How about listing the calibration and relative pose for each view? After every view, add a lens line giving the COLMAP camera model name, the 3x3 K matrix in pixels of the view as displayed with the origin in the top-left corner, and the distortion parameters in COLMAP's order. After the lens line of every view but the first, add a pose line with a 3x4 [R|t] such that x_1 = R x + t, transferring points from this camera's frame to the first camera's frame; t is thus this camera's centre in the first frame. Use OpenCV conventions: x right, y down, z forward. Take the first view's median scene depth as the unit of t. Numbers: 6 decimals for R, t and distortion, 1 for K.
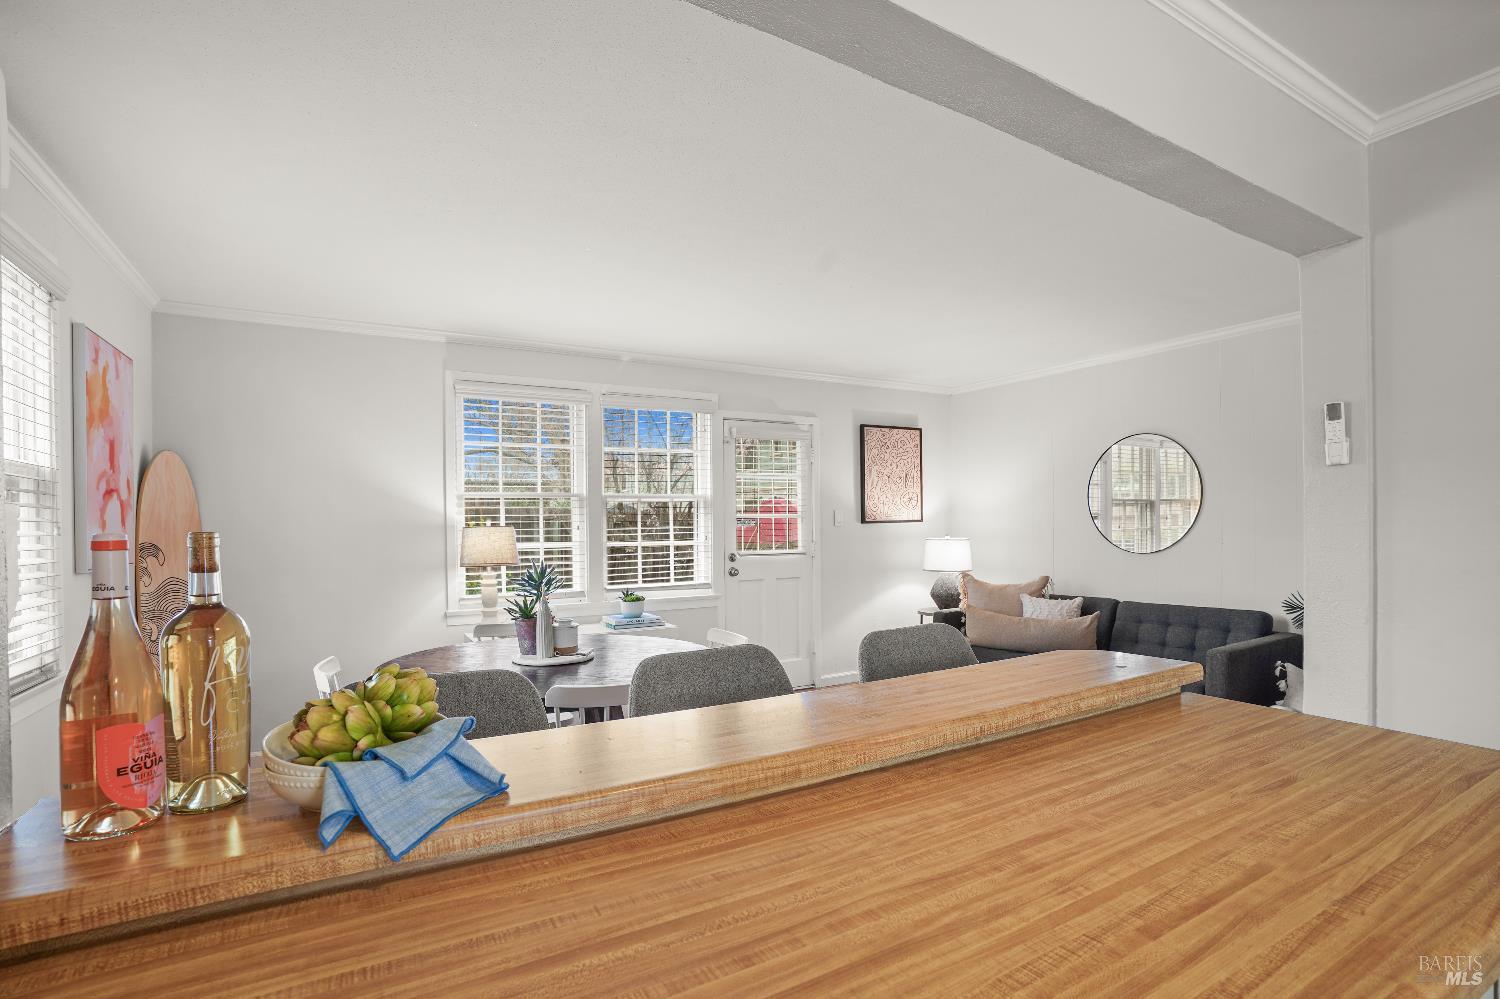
lens RADIAL K [[722.7, 0, 765.5], [0, 722.7, 535.6], [0, 0, 1]] dist [-0.023599, 0.018108]
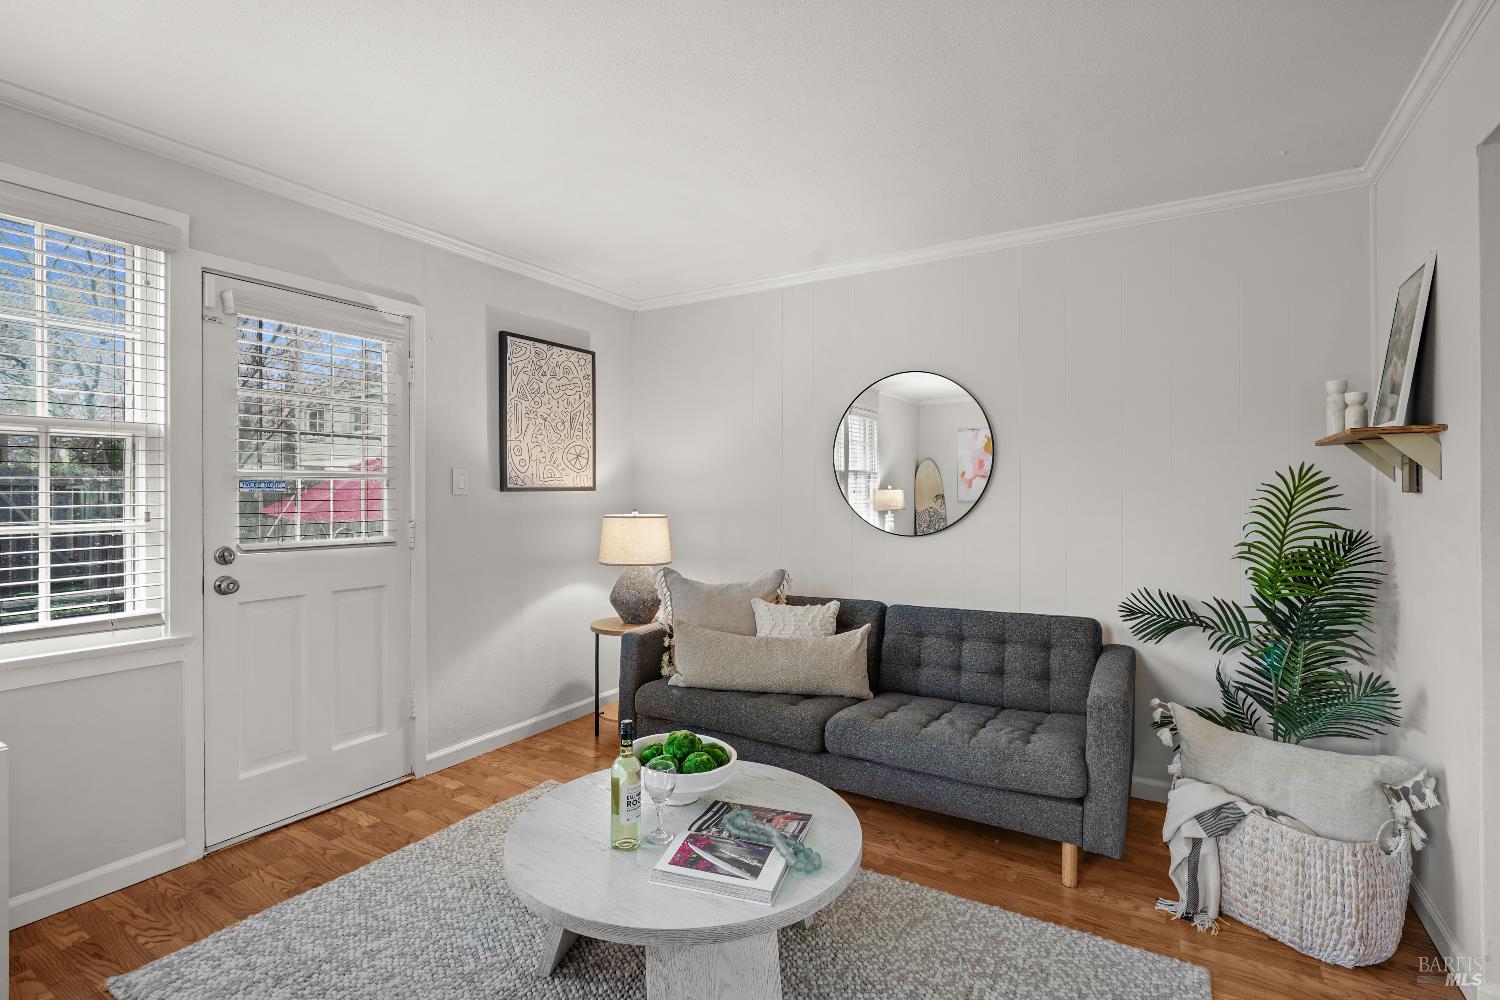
lens RADIAL K [[722.7, 0, 761.3], [0, 722.7, 495.1], [0, 0, 1]] dist [-0.023599, 0.018108]
pose [[0.884394, 0.009506, 0.466644, 0.049553], [-0.000960, 0.999827, -0.018550, -0.002904], [-0.466740, 0.015957, 0.884251, 0.406468]]
